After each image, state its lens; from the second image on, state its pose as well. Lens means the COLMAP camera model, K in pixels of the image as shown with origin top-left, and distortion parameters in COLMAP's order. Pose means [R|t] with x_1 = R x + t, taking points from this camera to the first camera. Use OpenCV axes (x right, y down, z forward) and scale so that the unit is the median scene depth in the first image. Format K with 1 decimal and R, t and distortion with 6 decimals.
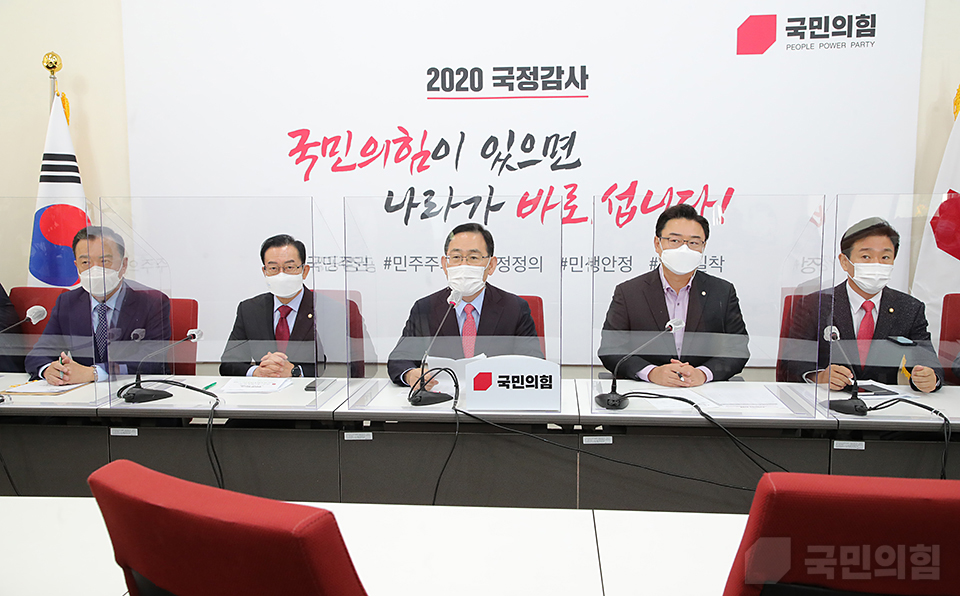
lens RADIAL K [[946.3, 0, 480.0], [0, 946.3, 298.0], [0, 0, 1]] dist [0.010285, 0.018617]
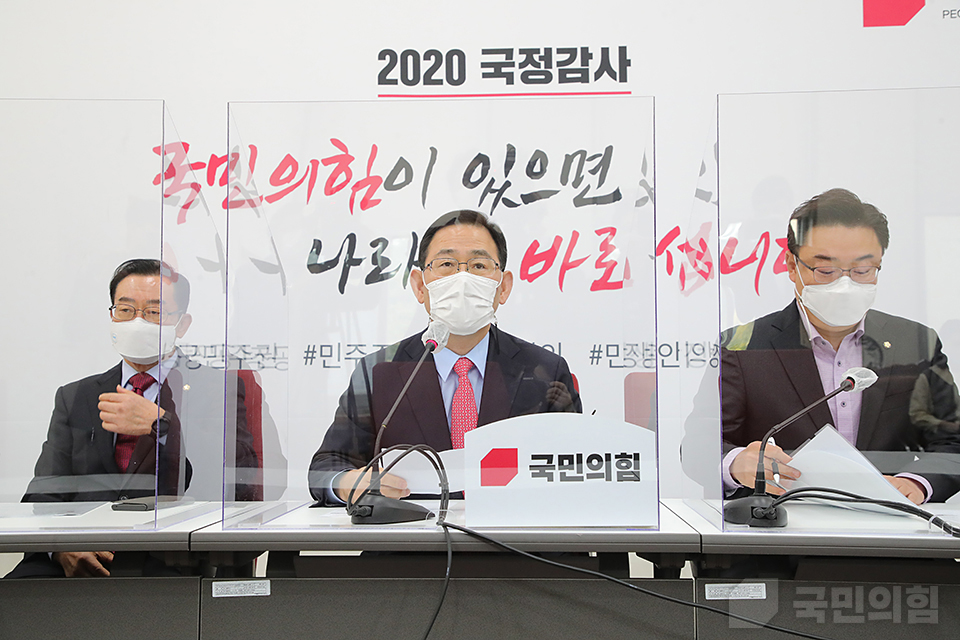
lens RADIAL K [[1183.9, 0, 480.0], [0, 1183.9, 320.0], [0, 0, 1]] dist [0.092410, 0.014110]
pose [[0.998986, 0.004907, 0.044759, -0.022477], [0.002891, 0.985002, -0.172517, 0.075693], [-0.044934, 0.172471, 0.983989, 0.239093]]
